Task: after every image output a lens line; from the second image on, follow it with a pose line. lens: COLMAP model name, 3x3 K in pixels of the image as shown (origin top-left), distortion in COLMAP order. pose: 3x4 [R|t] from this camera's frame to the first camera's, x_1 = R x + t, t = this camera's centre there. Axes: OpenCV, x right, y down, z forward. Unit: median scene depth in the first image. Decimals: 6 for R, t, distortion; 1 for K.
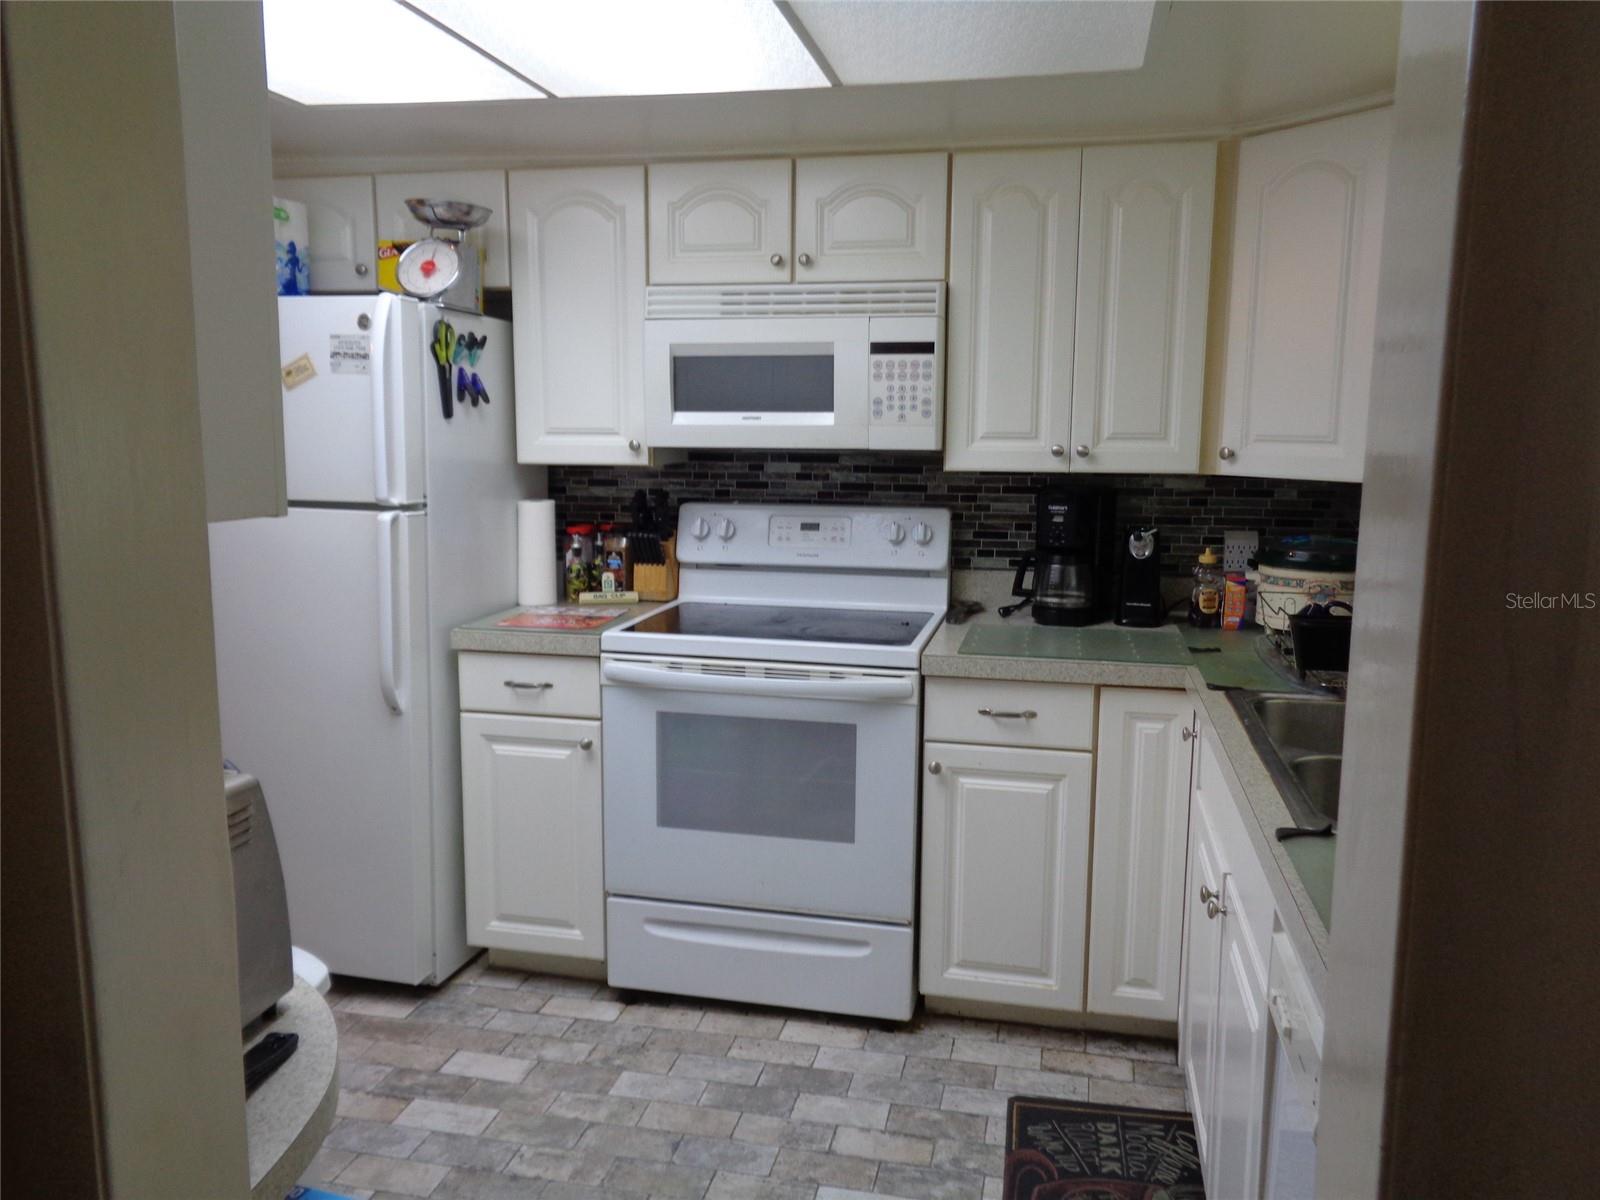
lens RADIAL K [[1193.4, 0, 800.0], [0, 1193.4, 600.0], [0, 0, 1]] dist [-0.008878, -0.000530]
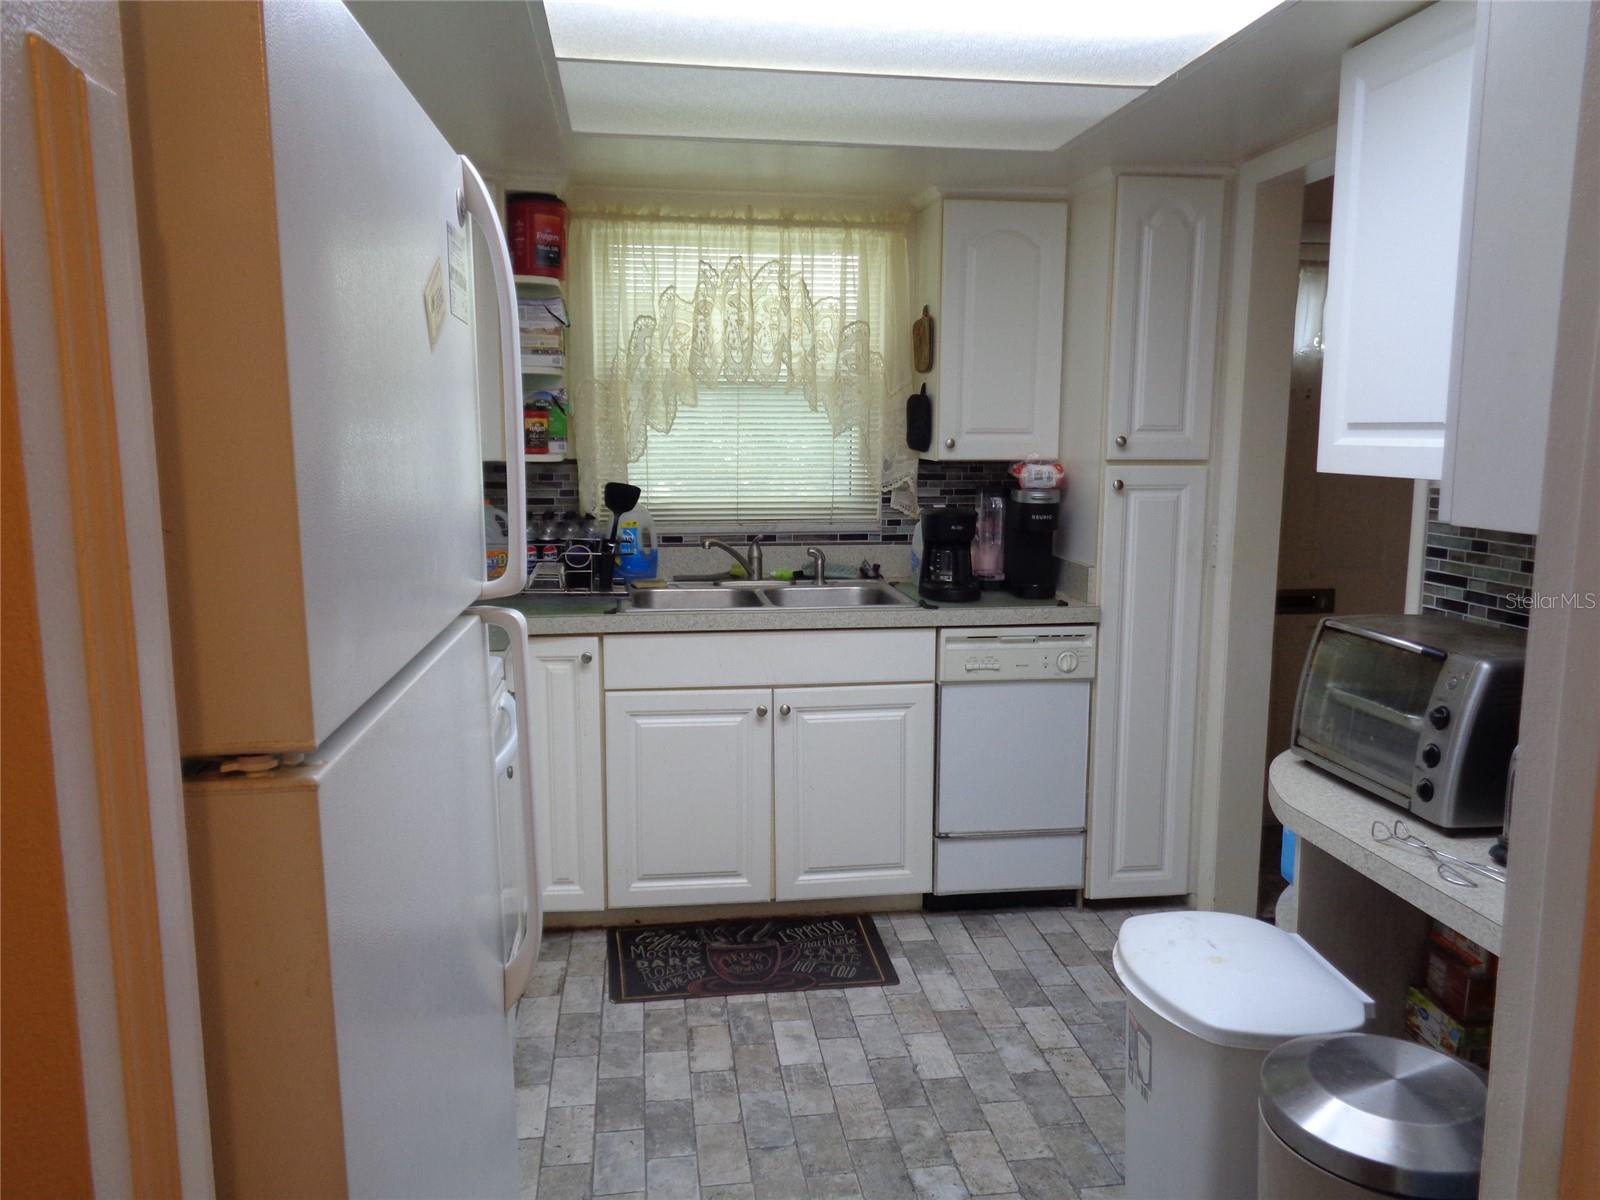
lens RADIAL K [[1193.4, 0, 800.0], [0, 1193.4, 600.0], [0, 0, 1]] dist [-0.008878, -0.000530]
pose [[-0.353545, -0.140743, 0.924769, -0.935046], [0.126315, 0.972378, 0.196280, -0.173979], [-0.926850, 0.186206, -0.326001, 1.172878]]
